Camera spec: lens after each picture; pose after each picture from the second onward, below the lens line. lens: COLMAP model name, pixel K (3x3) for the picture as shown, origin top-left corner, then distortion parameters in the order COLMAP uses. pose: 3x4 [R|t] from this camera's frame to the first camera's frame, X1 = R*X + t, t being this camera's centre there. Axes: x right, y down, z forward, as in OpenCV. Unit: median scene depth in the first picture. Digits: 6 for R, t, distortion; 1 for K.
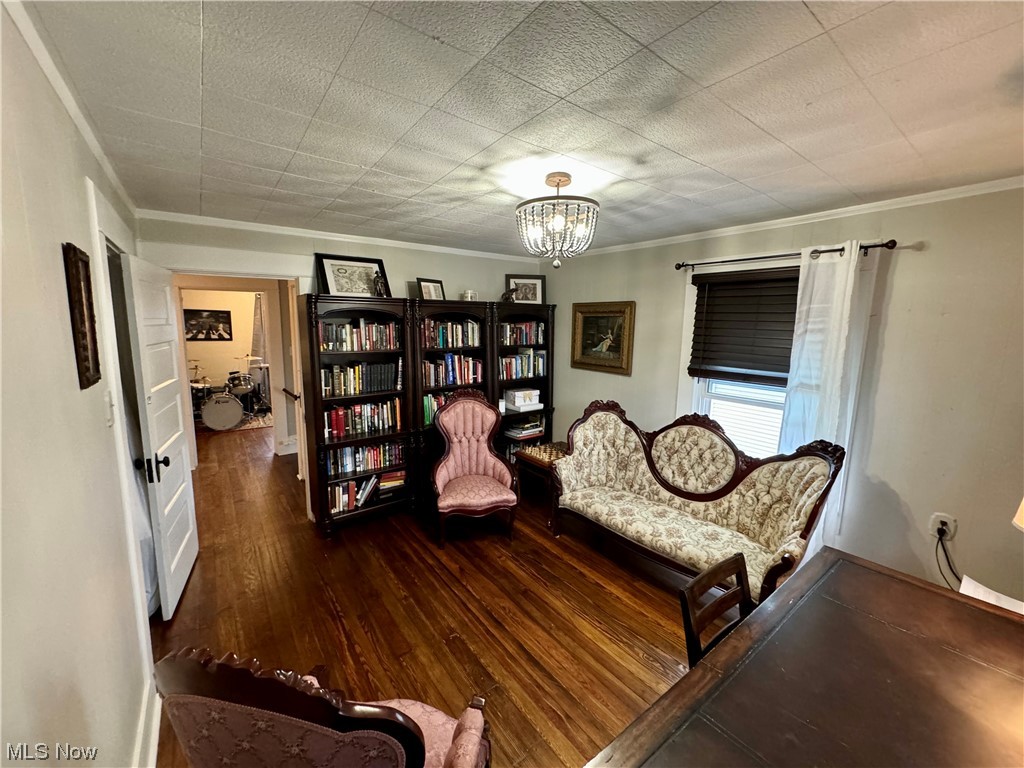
lens RADIAL K [[409.0, 0, 512.5], [0, 409.0, 385.4], [0, 0, 1]] dist [0.000530, -0.000410]
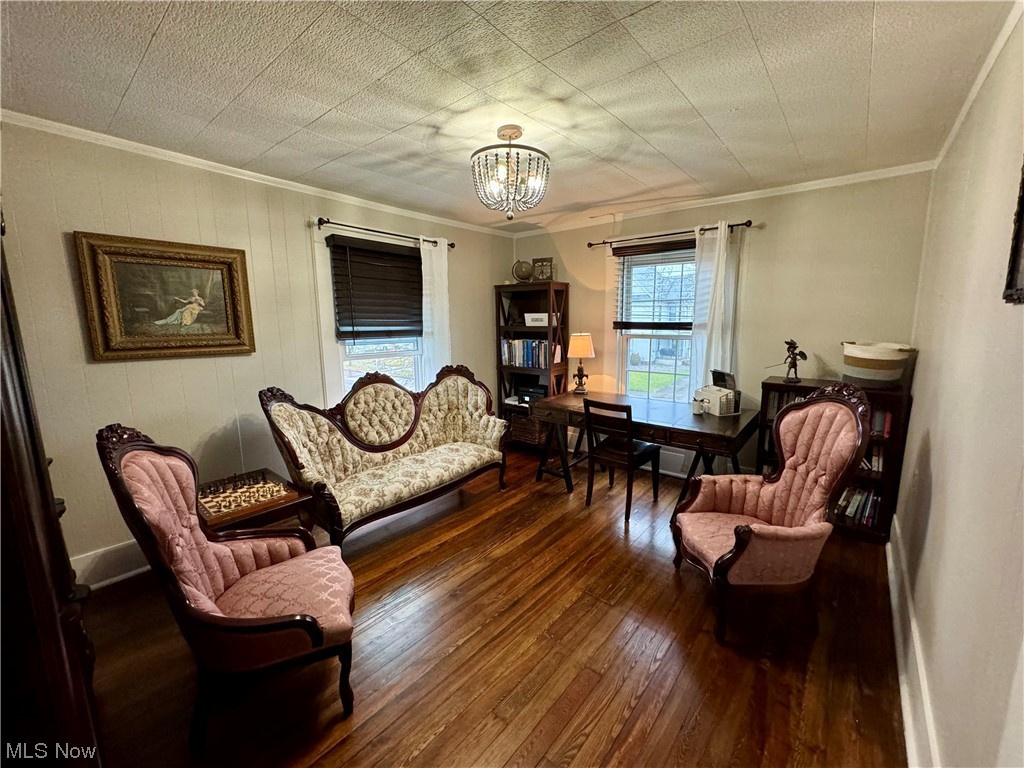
lens RADIAL K [[409.0, 0, 506.1], [0, 409.0, 386.8], [0, 0, 1]] dist [0.000530, -0.000410]
pose [[-0.215054, -0.174741, 0.960842, -0.699041], [0.146010, 0.967051, 0.208550, -0.070326], [-0.965625, 0.185143, -0.182455, 0.929127]]
